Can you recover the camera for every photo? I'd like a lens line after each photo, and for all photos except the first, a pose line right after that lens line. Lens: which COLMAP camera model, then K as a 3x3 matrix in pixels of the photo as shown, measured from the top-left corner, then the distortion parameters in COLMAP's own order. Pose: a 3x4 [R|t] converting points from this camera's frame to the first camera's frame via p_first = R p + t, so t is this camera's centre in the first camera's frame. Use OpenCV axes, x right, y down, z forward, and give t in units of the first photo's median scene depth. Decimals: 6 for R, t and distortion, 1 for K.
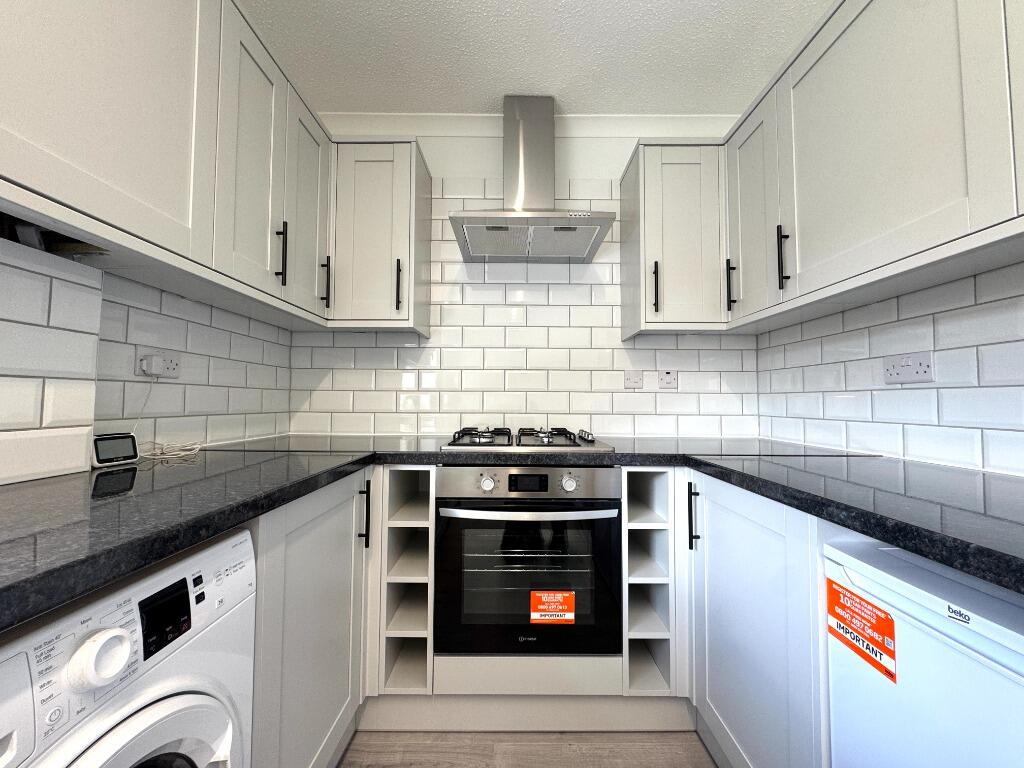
lens RADIAL K [[405.8, 0, 514.5], [0, 405.8, 387.7], [0, 0, 1]] dist [-0.002584, -0.000417]
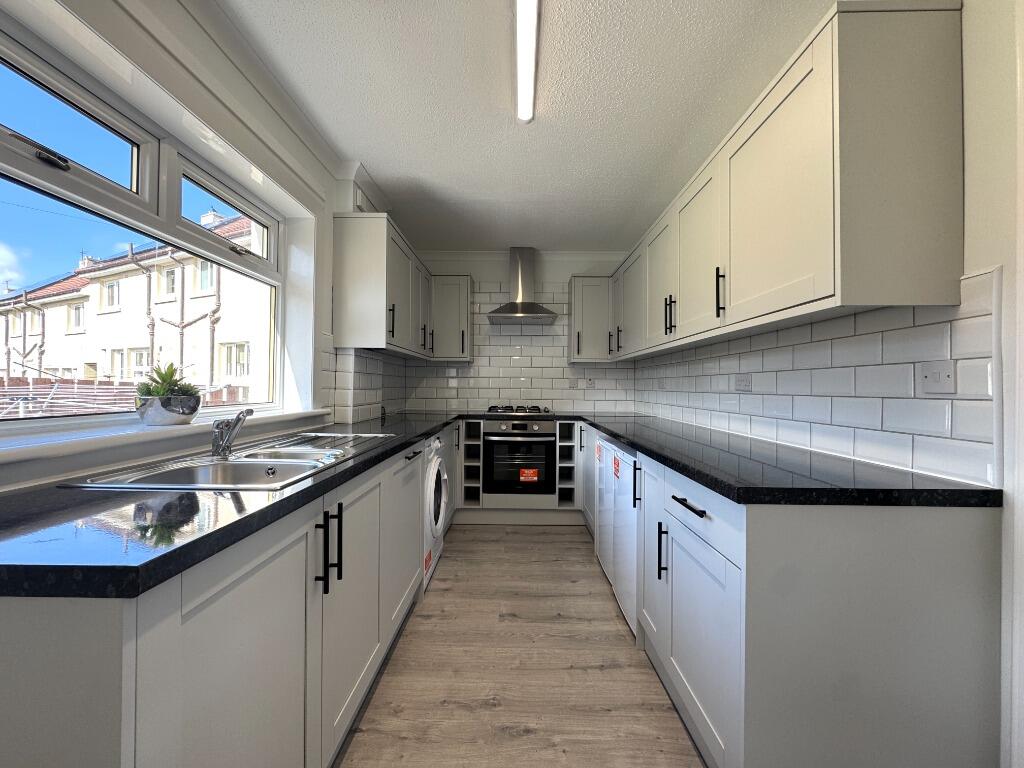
lens RADIAL K [[405.8, 0, 511.2], [0, 405.8, 381.9], [0, 0, 1]] dist [-0.002584, -0.000417]
pose [[0.999860, 0.004857, -0.016003, 0.019614], [-0.004390, 0.999568, 0.029064, -0.118328], [0.016138, -0.028989, 0.999449, -1.492007]]
